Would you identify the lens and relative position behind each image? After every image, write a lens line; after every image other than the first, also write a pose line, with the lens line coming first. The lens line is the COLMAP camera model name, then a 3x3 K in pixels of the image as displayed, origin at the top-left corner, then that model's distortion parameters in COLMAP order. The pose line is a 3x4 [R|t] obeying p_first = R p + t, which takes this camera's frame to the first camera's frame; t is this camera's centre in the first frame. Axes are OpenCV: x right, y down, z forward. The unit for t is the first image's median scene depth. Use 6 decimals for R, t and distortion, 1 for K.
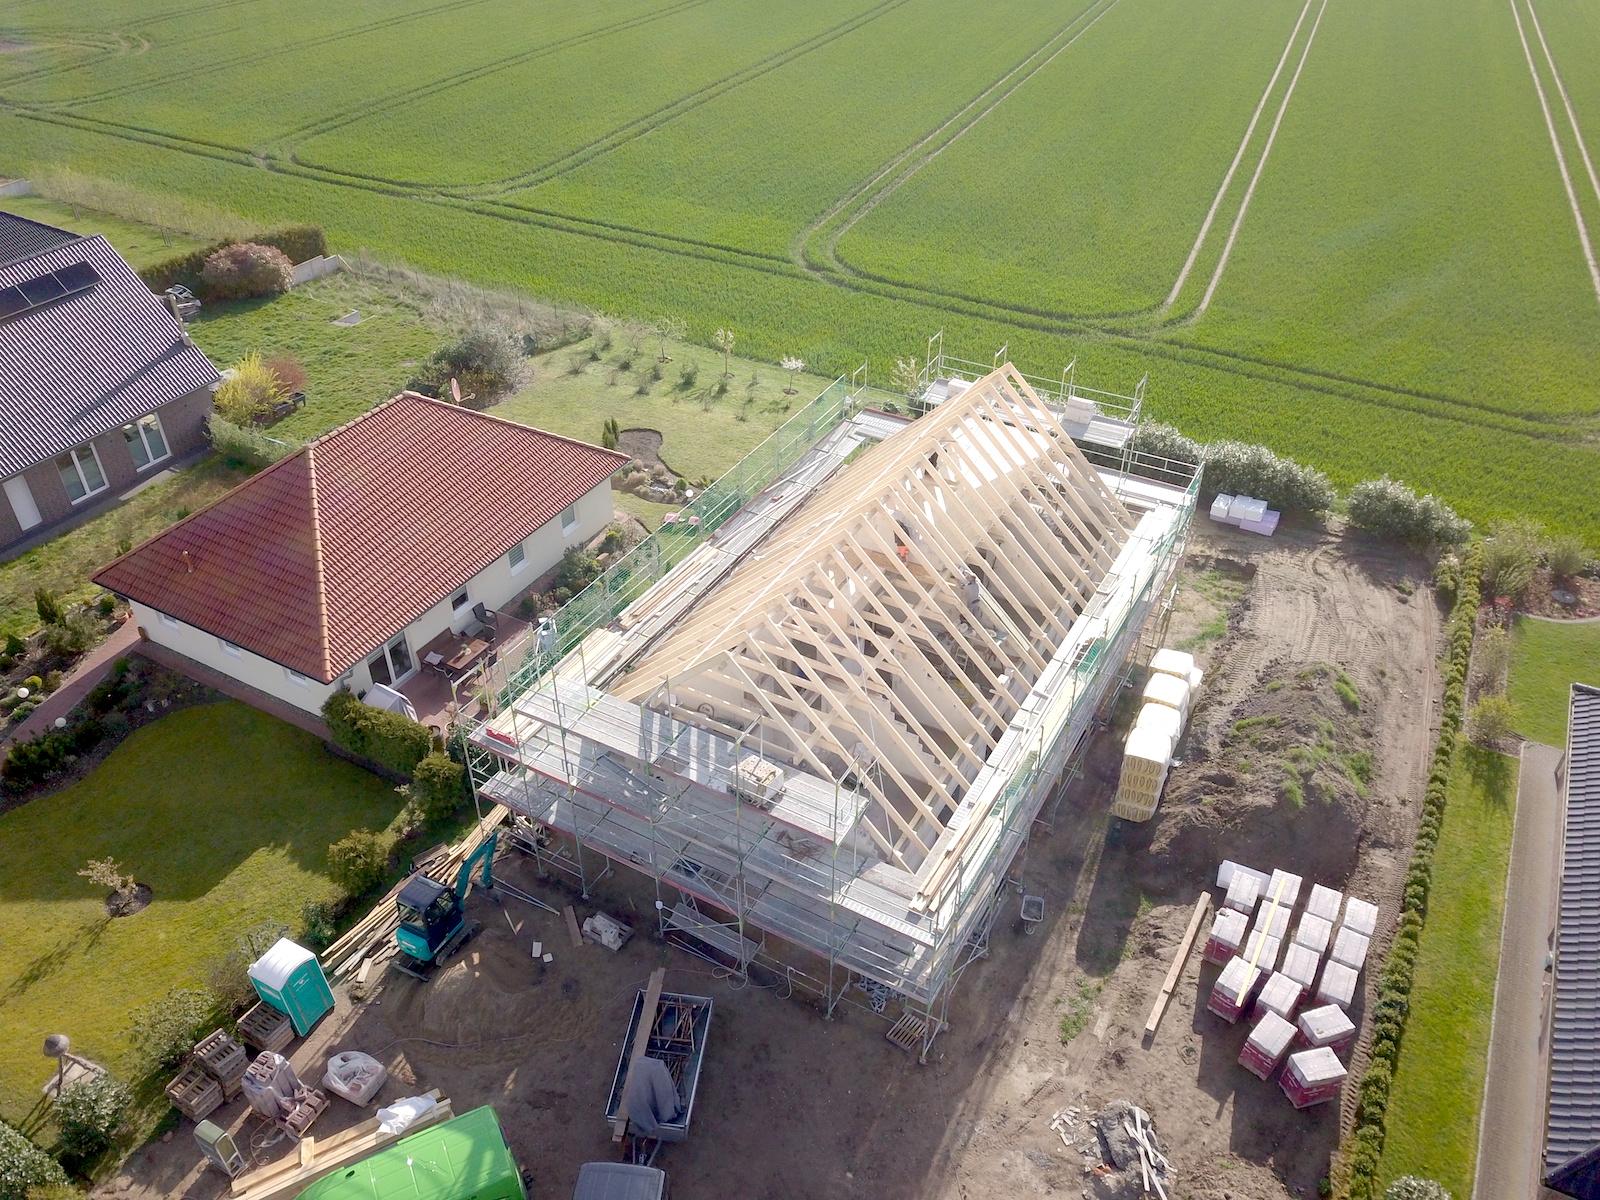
lens RADIAL K [[1232.7, 0, 799.5], [0, 1232.7, 574.1], [0, 0, 1]] dist [0.001625, 0.002430]
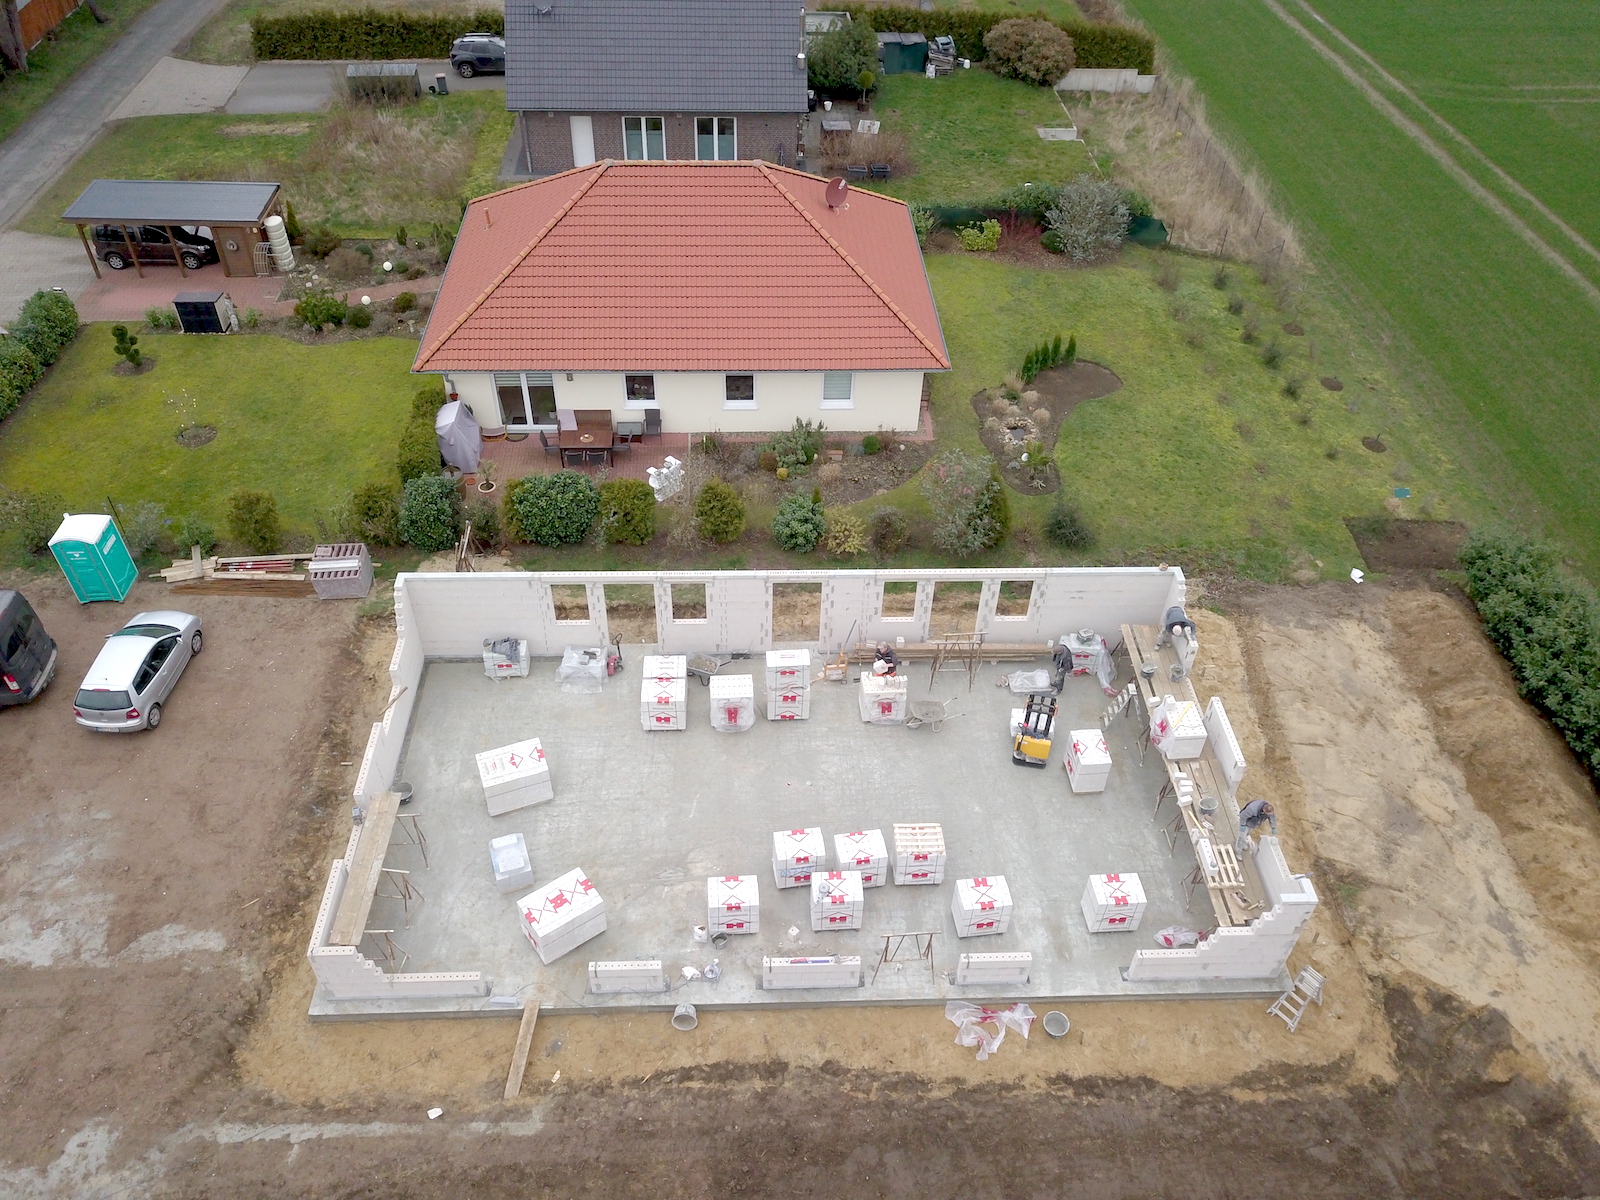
lens RADIAL K [[1224.4, 0, 802.2], [0, 1224.4, 597.5], [0, 0, 1]] dist [0.014884, -0.005324]
pose [[0.534154, 0.571956, -0.622533, 0.467858], [-0.501551, 0.807193, 0.311266, -0.219199], [0.680534, 0.145967, 0.718030, 0.555674]]
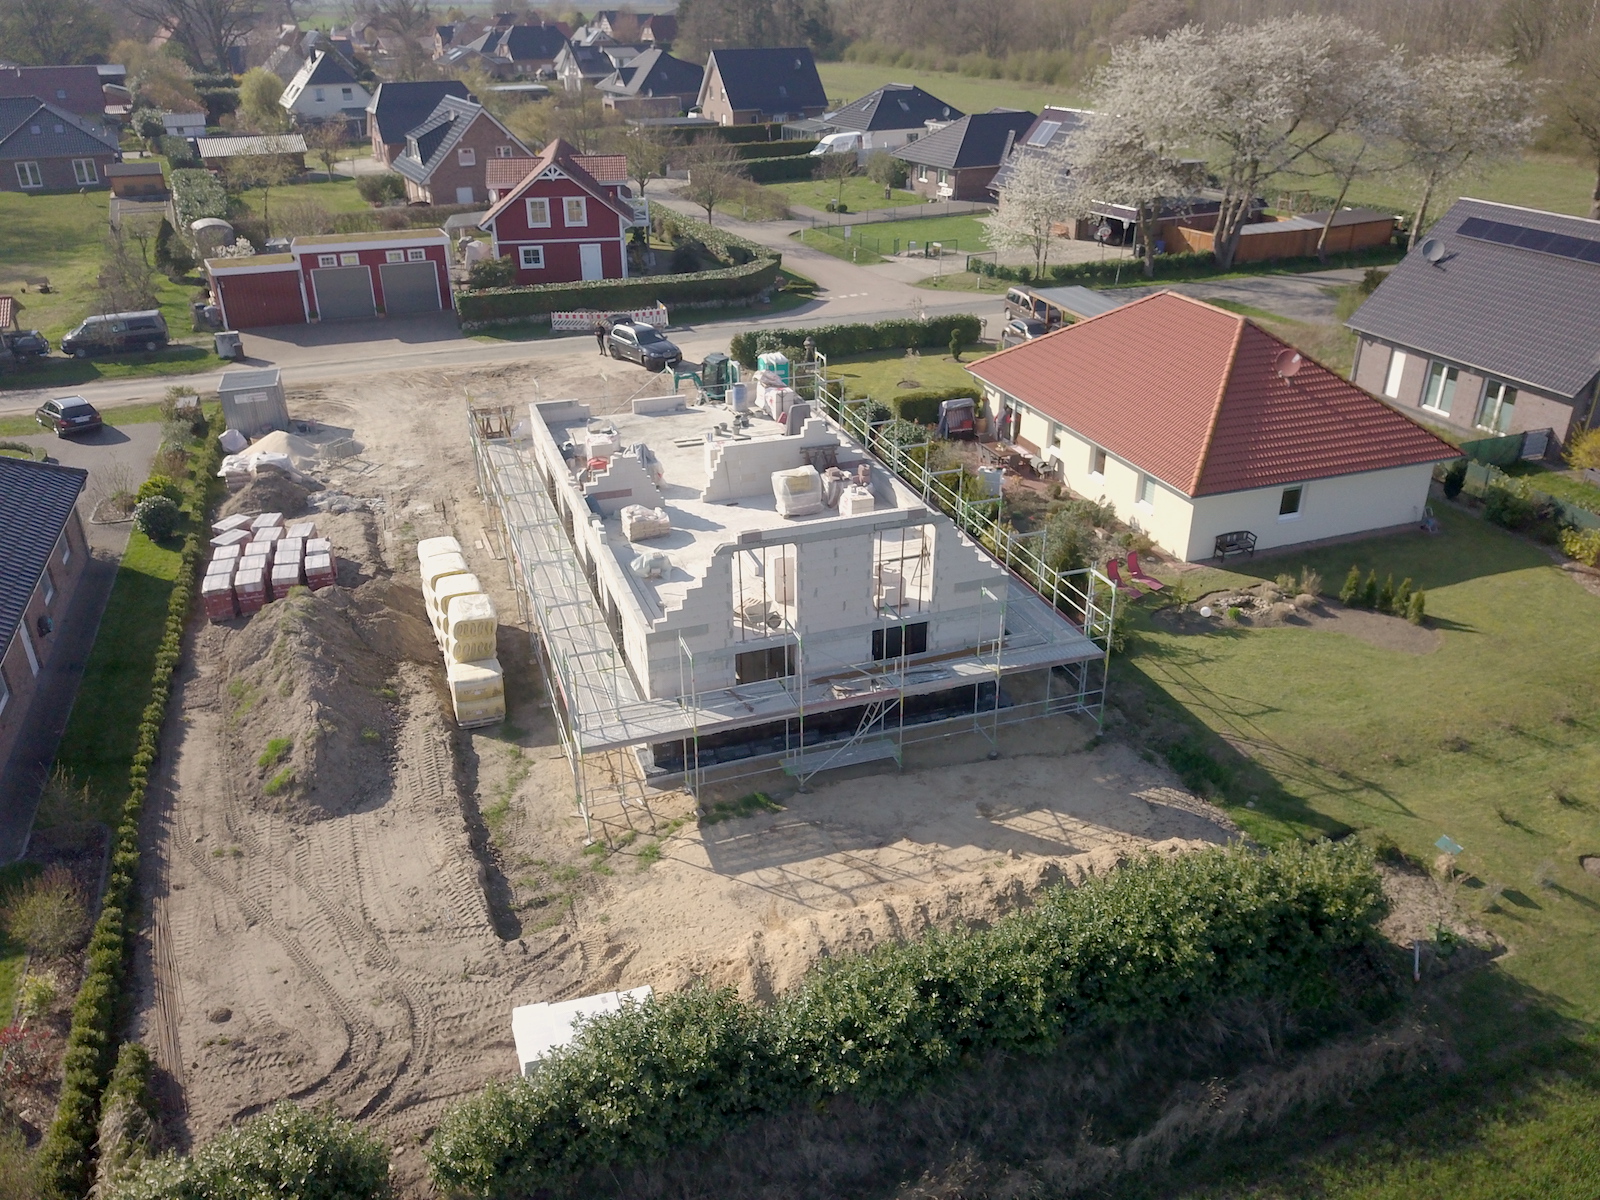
lens RADIAL K [[1224.4, 0, 802.2], [0, 1224.4, 597.5], [0, 0, 1]] dist [0.014884, -0.005324]
pose [[-0.655568, 0.338623, -0.674956, 0.761513], [-0.422848, 0.575931, 0.699645, -0.657152], [0.625644, 0.744068, -0.234376, 1.408270]]
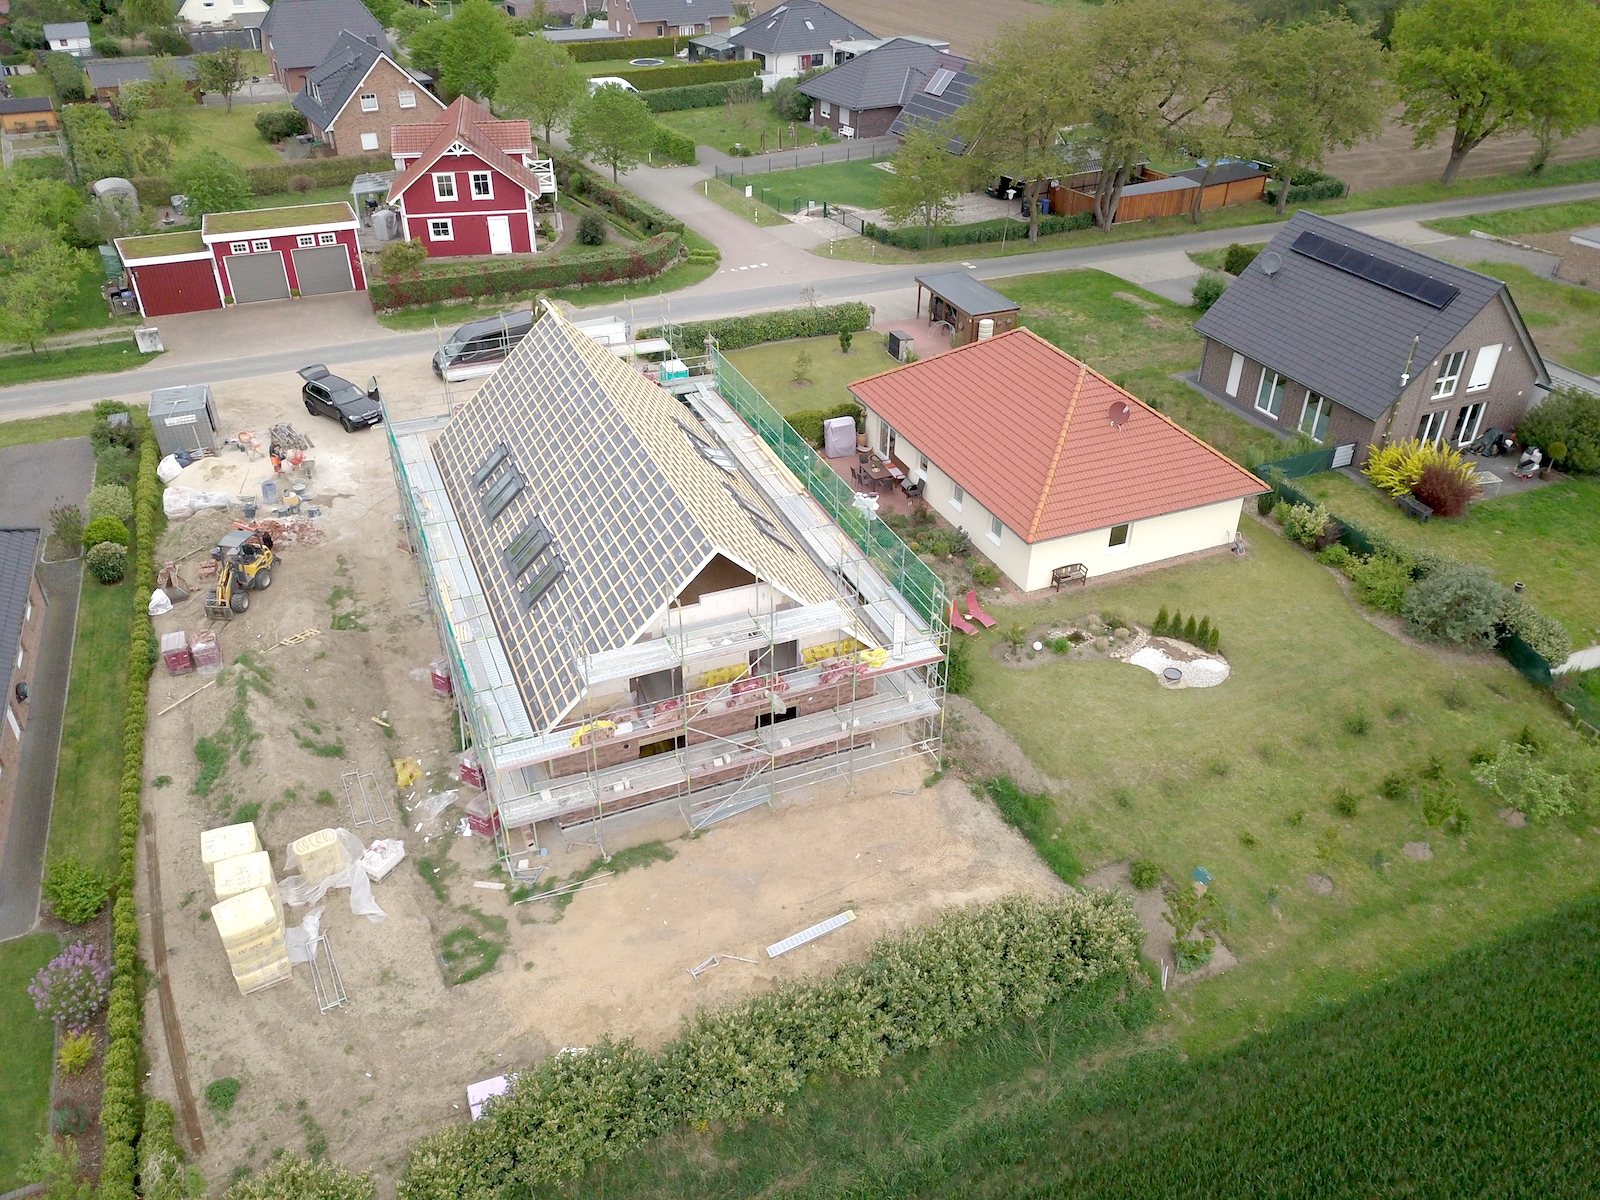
lens RADIAL K [[1213.3, 0, 803.6], [0, 1213.3, 600.9], [0, 0, 1]] dist [0.009392, -0.000285]
pose [[-0.608644, 0.426580, -0.669016, 0.773455], [-0.457523, 0.500195, 0.735172, -0.865853], [0.648248, 0.753548, -0.109270, 1.335611]]
